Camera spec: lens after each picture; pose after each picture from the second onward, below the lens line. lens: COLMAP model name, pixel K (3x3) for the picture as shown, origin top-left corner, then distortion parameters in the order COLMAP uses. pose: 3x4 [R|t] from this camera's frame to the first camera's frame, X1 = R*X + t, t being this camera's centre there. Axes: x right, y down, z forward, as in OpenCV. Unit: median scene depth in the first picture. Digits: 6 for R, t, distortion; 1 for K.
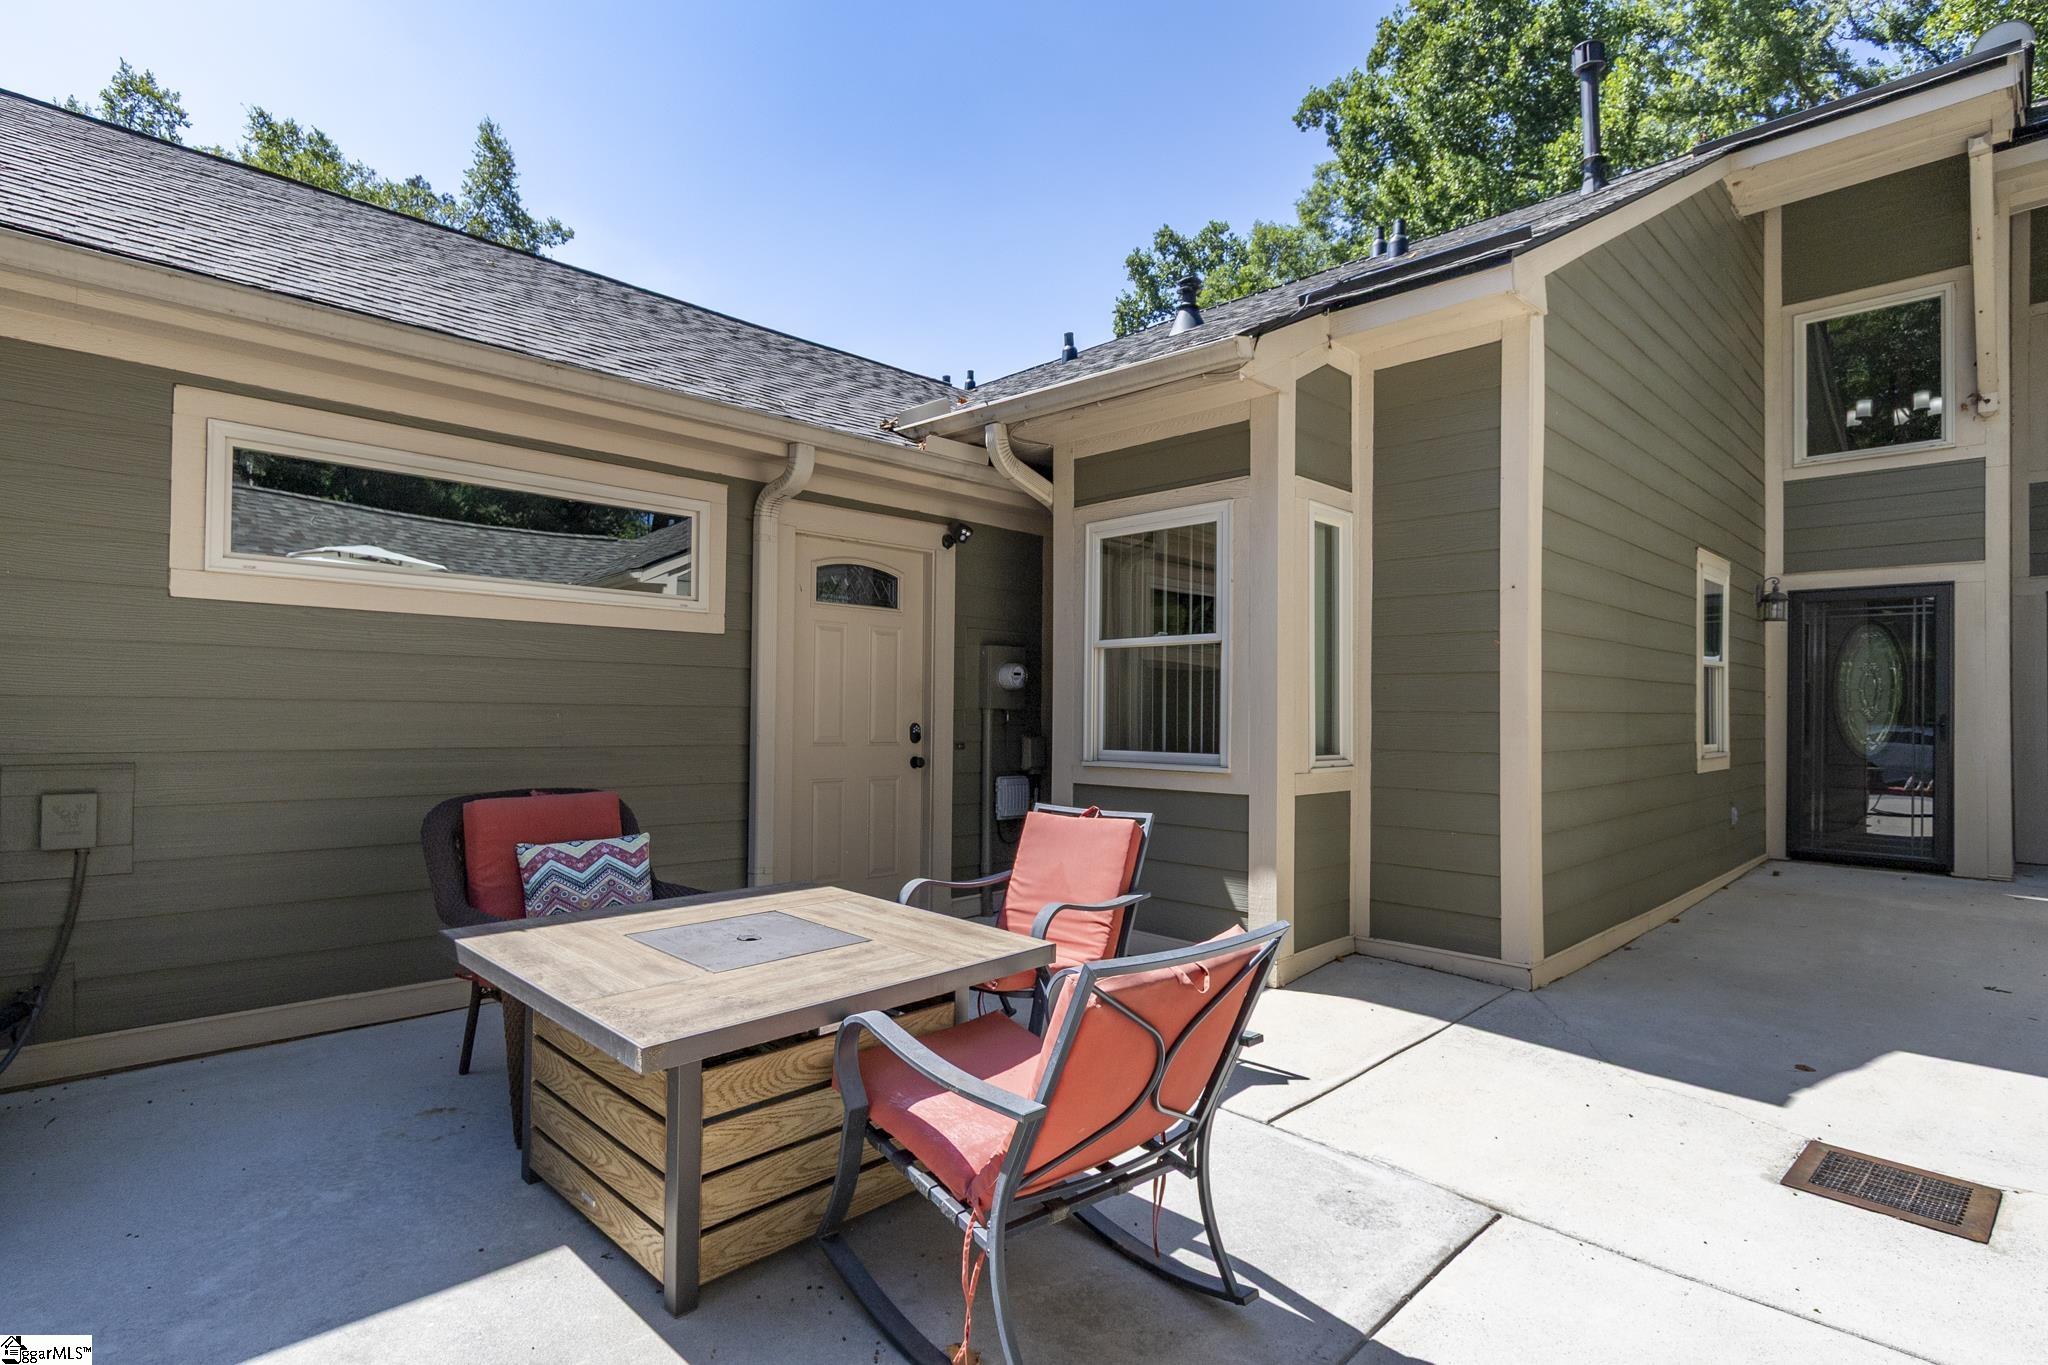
lens RADIAL K [[992.6, 0, 1022.1], [0, 992.6, 693.7], [0, 0, 1]] dist [-0.000214, -0.000711]
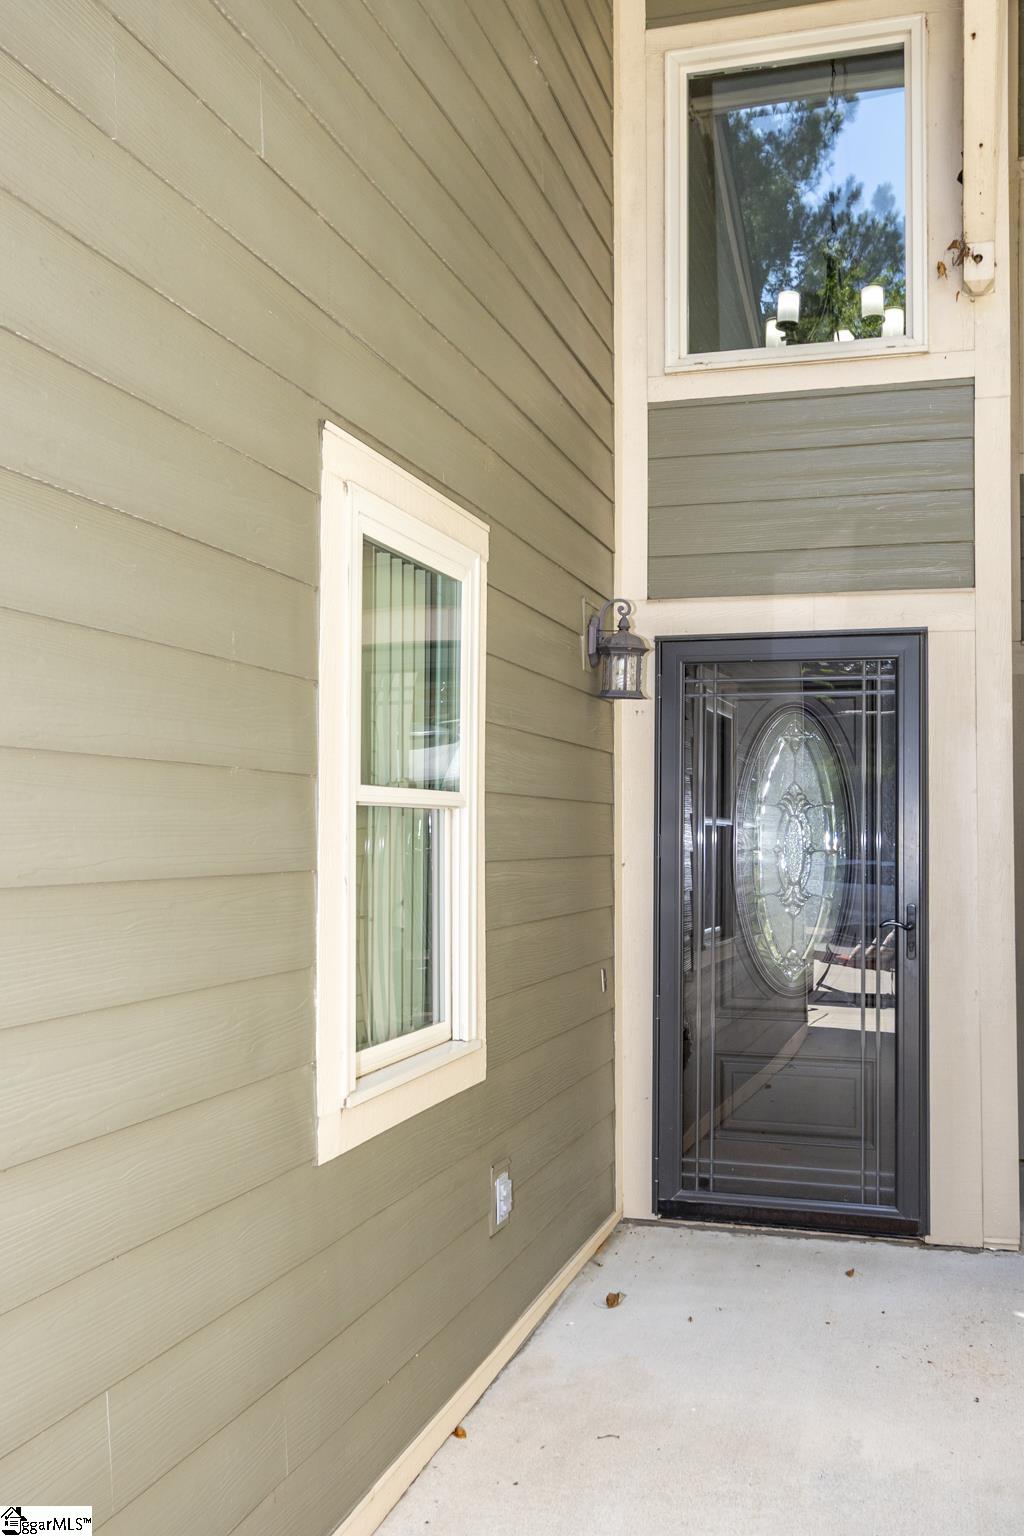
lens RADIAL K [[1452.1, 0, 512.6], [0, 1452.1, 769.0], [0, 0, 1]] dist [0.005851, 0.000000]
pose [[0.883873, 0.021314, 0.467241, 0.411326], [-0.003736, 0.999251, -0.038516, -0.015715], [-0.467712, 0.032298, 0.883291, 0.449463]]
